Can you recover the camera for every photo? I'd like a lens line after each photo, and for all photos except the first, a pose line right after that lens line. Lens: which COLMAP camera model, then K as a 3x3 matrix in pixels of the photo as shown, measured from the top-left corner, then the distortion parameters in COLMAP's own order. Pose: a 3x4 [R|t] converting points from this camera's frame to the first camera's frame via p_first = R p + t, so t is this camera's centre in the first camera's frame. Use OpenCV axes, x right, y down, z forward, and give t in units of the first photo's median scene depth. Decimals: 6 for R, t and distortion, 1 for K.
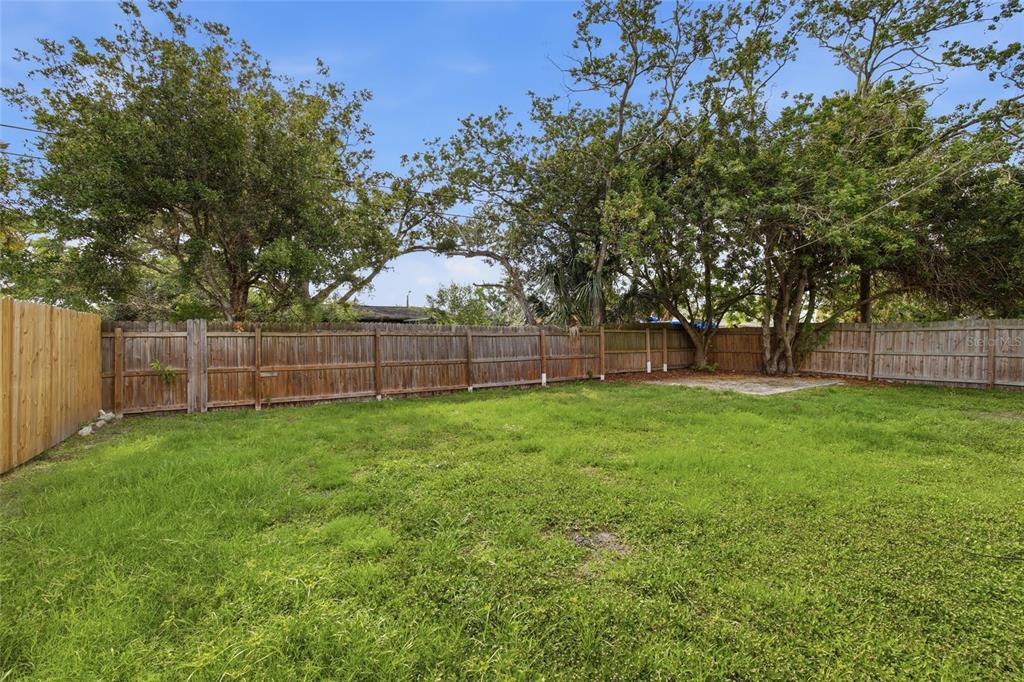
lens RADIAL K [[423.3, 0, 512.0], [0, 423.3, 341.0], [0, 0, 1]] dist [0.000543, 0.000070]
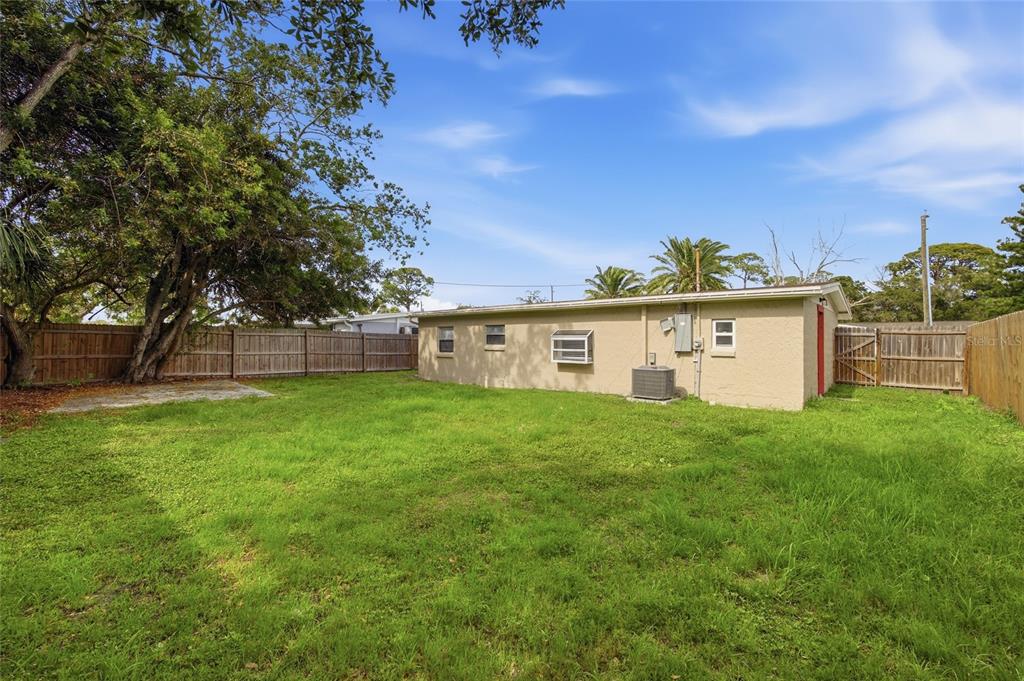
lens RADIAL K [[423.3, 0, 512.0], [0, 423.3, 340.5], [0, 0, 1]] dist [0.000543, 0.000070]
pose [[-0.224863, 0.009863, 0.974340, -0.388784], [-0.005093, 0.999923, -0.011297, 0.001562], [-0.974377, -0.007502, -0.224796, 0.488937]]
